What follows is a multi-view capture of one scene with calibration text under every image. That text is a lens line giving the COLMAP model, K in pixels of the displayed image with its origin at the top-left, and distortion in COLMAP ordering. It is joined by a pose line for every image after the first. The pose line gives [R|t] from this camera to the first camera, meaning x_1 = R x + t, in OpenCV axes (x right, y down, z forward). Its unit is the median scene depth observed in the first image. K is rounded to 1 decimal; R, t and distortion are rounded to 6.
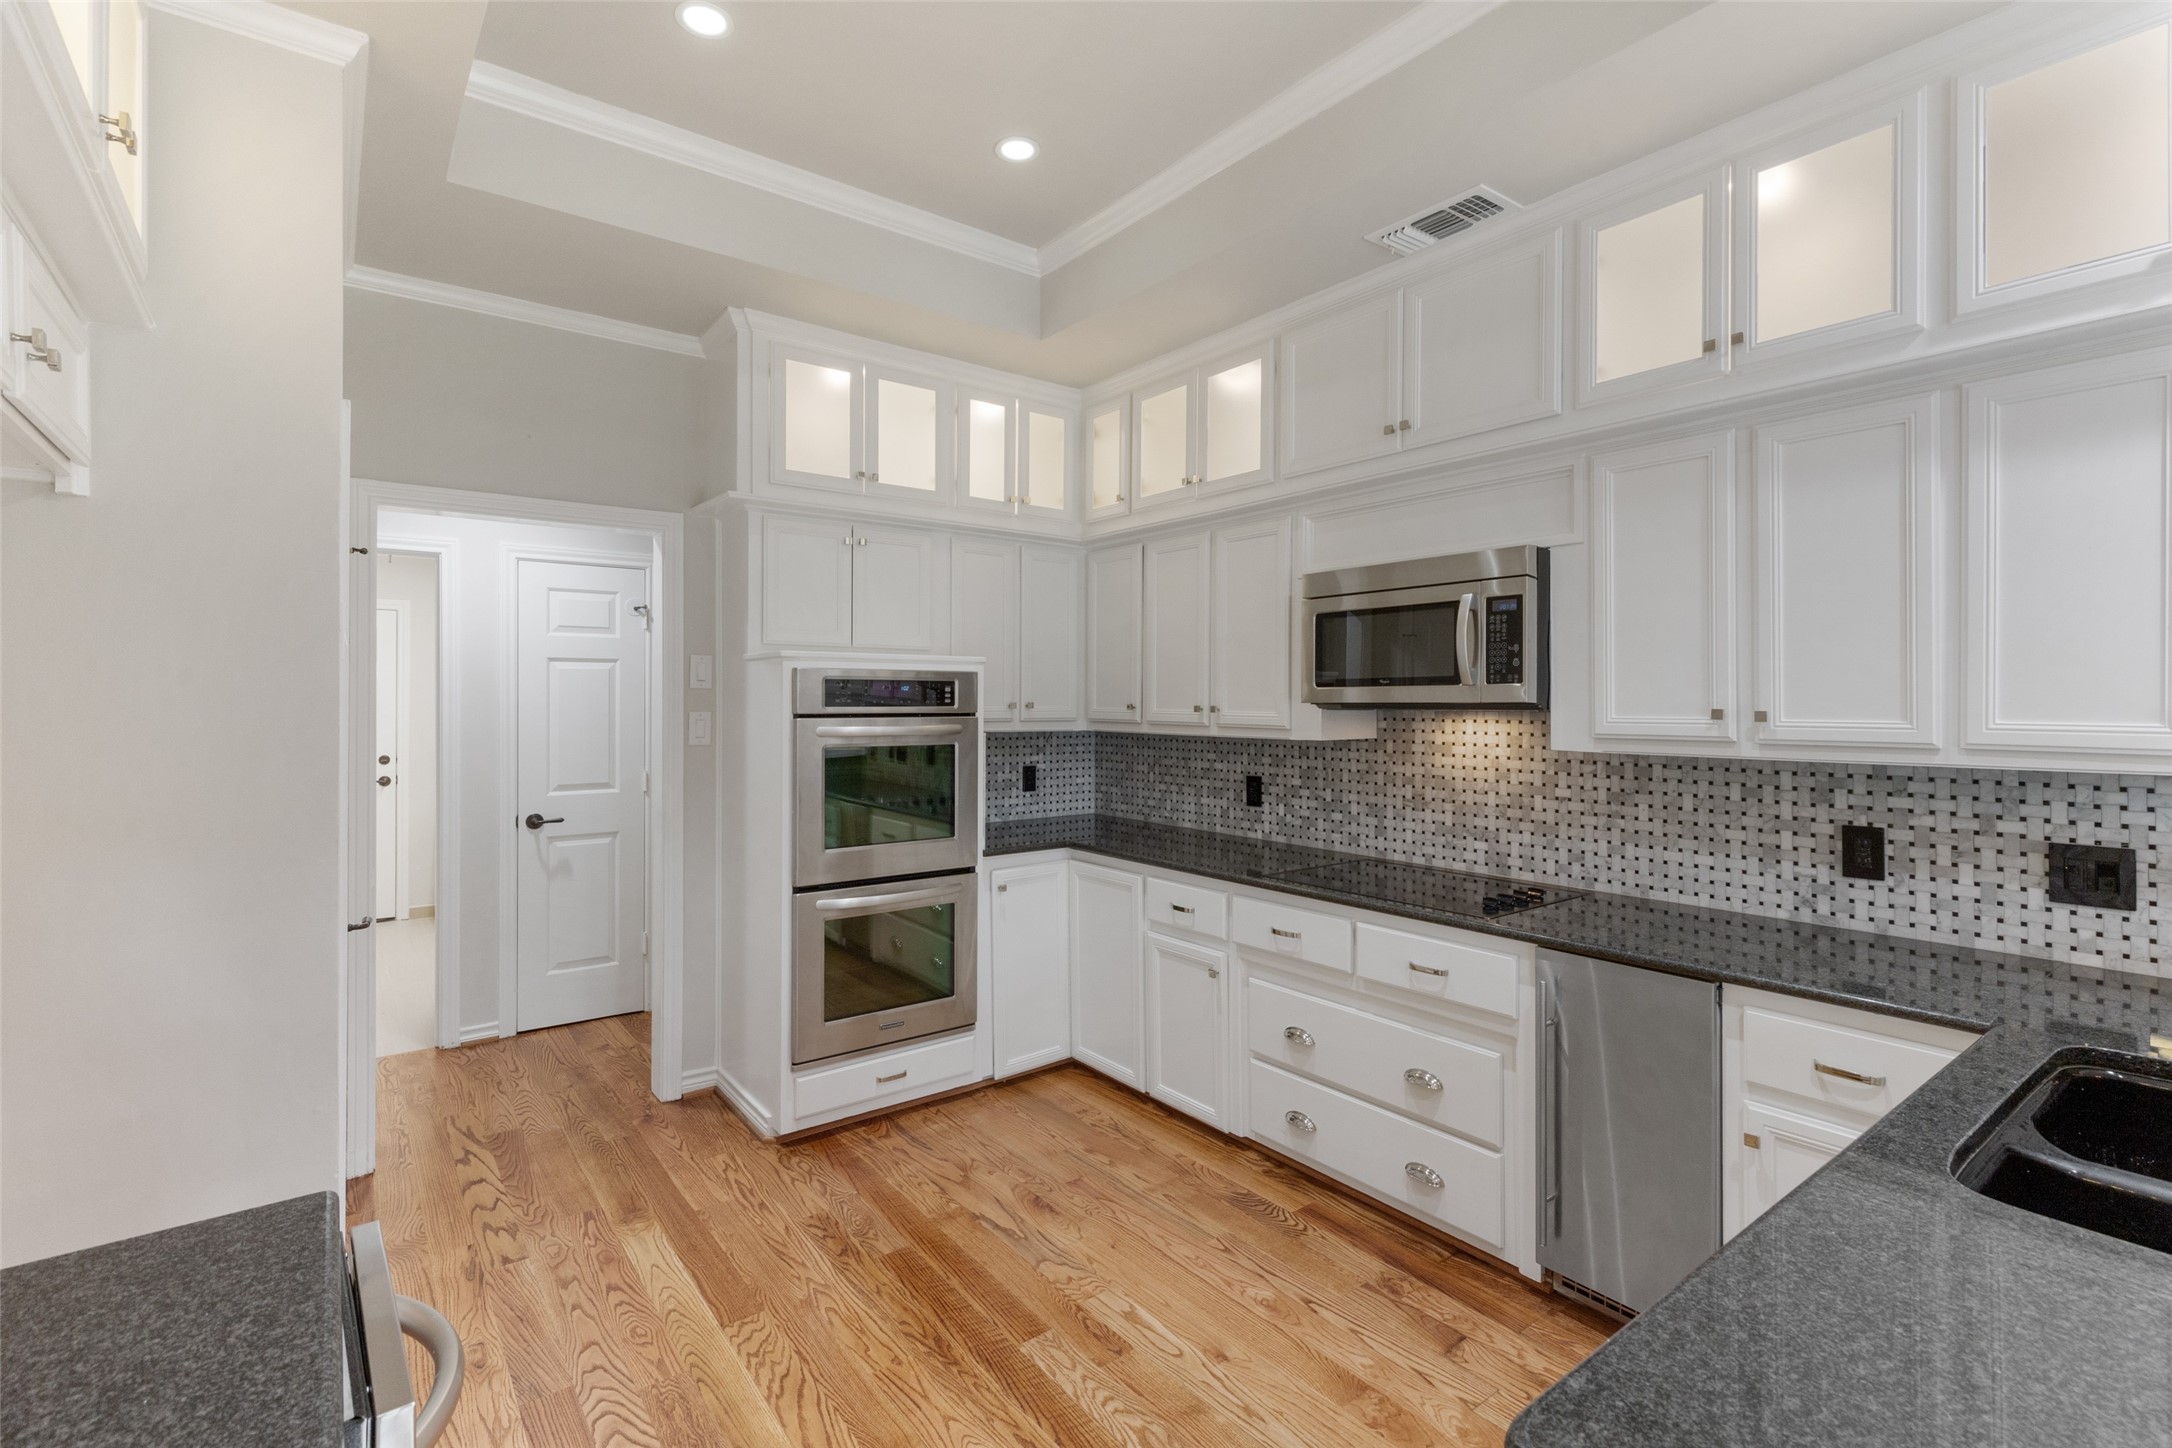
lens RADIAL K [[988.5, 0, 1056.0], [0, 988.5, 694.9], [0, 0, 1]] dist [0.004583, -0.000106]
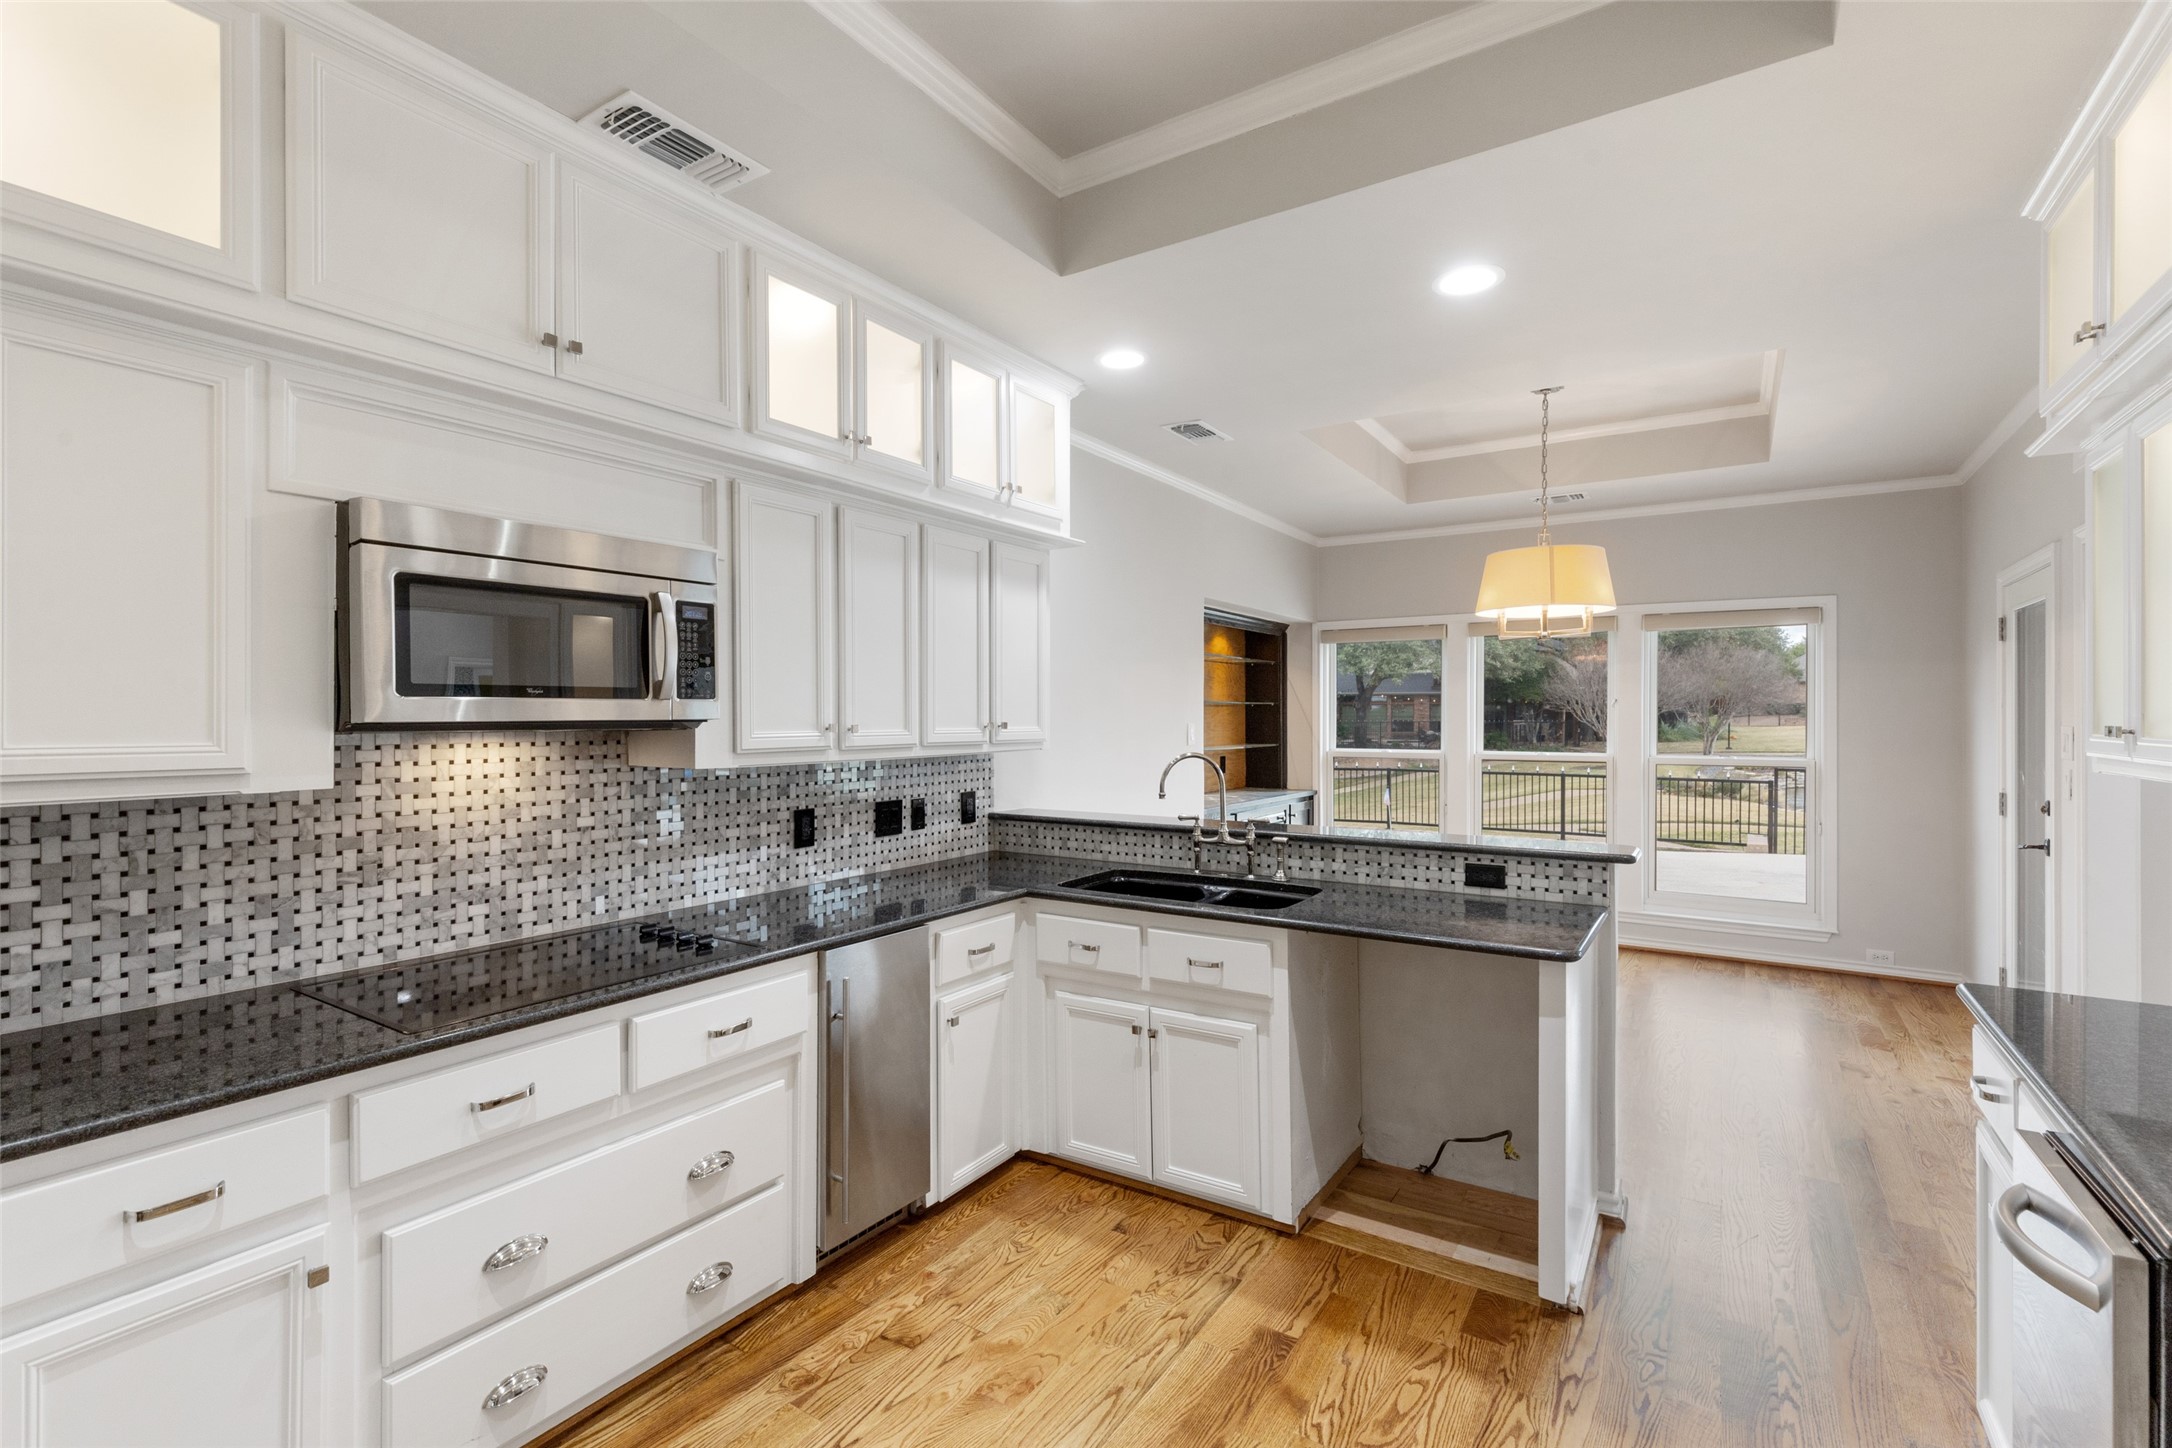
lens RADIAL K [[988.5, 0, 1096.0], [0, 988.5, 721.0], [0, 0, 1]] dist [0.004583, -0.000106]
pose [[-0.366356, -0.004321, 0.930465, -0.465105], [-0.002604, 0.999990, 0.003619, 0.004287], [-0.930471, -0.001097, -0.366363, 0.873456]]
